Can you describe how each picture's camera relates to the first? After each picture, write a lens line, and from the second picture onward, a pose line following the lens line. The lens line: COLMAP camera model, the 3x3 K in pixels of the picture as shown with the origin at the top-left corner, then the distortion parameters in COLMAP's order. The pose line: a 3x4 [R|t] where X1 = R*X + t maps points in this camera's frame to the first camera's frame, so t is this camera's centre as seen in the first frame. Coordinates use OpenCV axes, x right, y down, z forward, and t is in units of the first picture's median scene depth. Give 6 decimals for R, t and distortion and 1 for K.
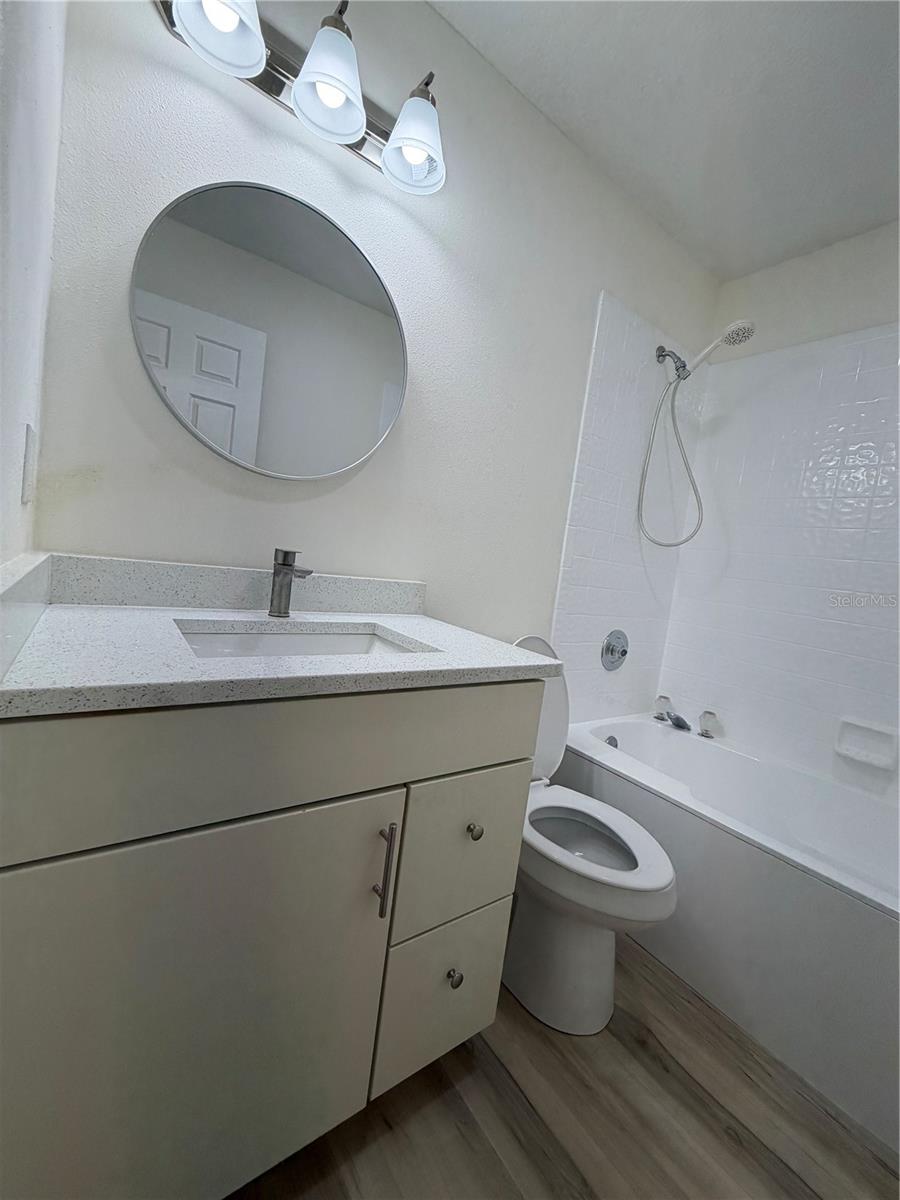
lens RADIAL K [[481.0, 0, 445.4], [0, 481.0, 594.3], [0, 0, 1]] dist [-0.002349, 0.000139]
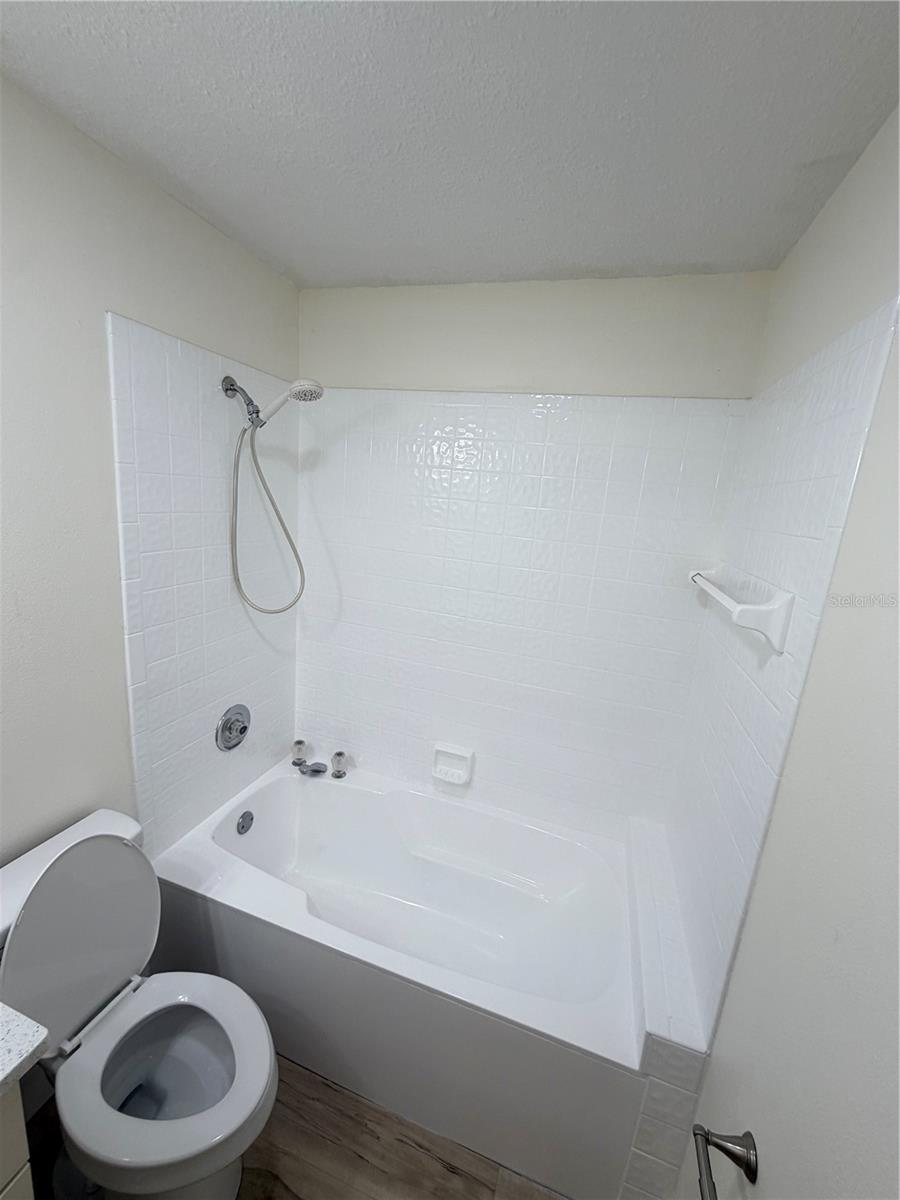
lens RADIAL K [[481.0, 0, 446.0], [0, 481.0, 599.1], [0, 0, 1]] dist [-0.002349, 0.000139]
pose [[0.807639, -0.178398, 0.562044, 0.231906], [0.061236, 0.973359, 0.220960, -0.319204], [-0.586489, -0.144039, 0.797047, 0.095033]]
